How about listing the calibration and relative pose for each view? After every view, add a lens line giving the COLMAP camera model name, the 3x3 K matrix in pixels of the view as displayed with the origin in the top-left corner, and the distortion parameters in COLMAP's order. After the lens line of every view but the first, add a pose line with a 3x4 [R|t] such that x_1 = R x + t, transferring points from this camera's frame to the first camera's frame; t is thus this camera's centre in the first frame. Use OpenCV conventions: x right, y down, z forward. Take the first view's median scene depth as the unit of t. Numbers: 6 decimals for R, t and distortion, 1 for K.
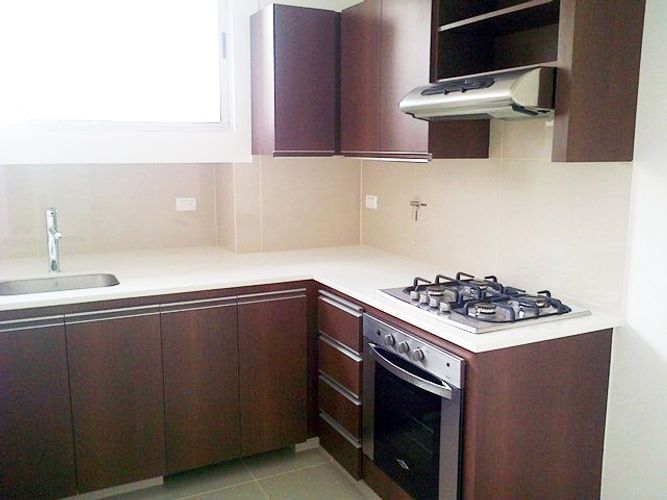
lens RADIAL K [[606.3, 0, 333.5], [0, 606.3, 250.0], [0, 0, 1]] dist [0.001182, -0.013021]
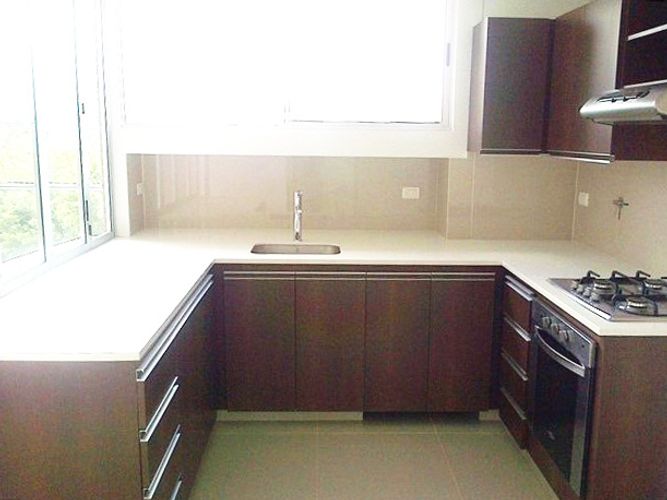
lens RADIAL K [[606.3, 0, 333.5], [0, 606.3, 250.0], [0, 0, 1]] dist [0.001182, -0.013021]
pose [[0.907791, 0.084974, -0.410726, 0.142644], [-0.078561, 0.996379, 0.032502, 0.008113], [0.412001, 0.002762, 0.911179, -0.142392]]
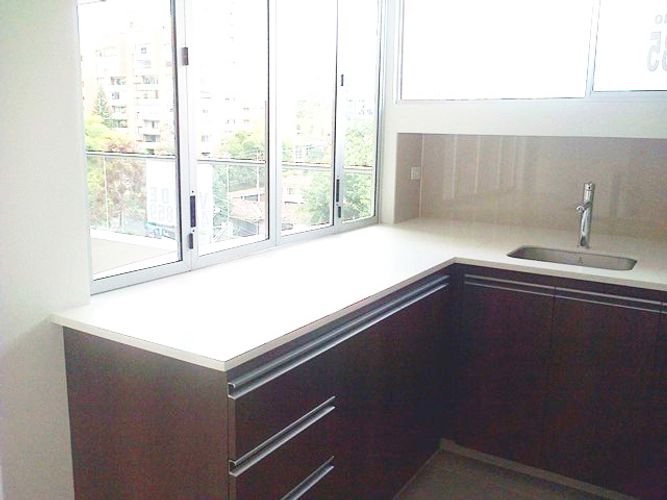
lens RADIAL K [[606.3, 0, 333.5], [0, 606.3, 250.0], [0, 0, 1]] dist [0.001182, -0.013021]
pose [[0.542367, 0.173977, -0.821930, 0.138205], [-0.155884, 0.982175, 0.105033, -0.000581], [0.825553, 0.071159, 0.559820, 0.115738]]
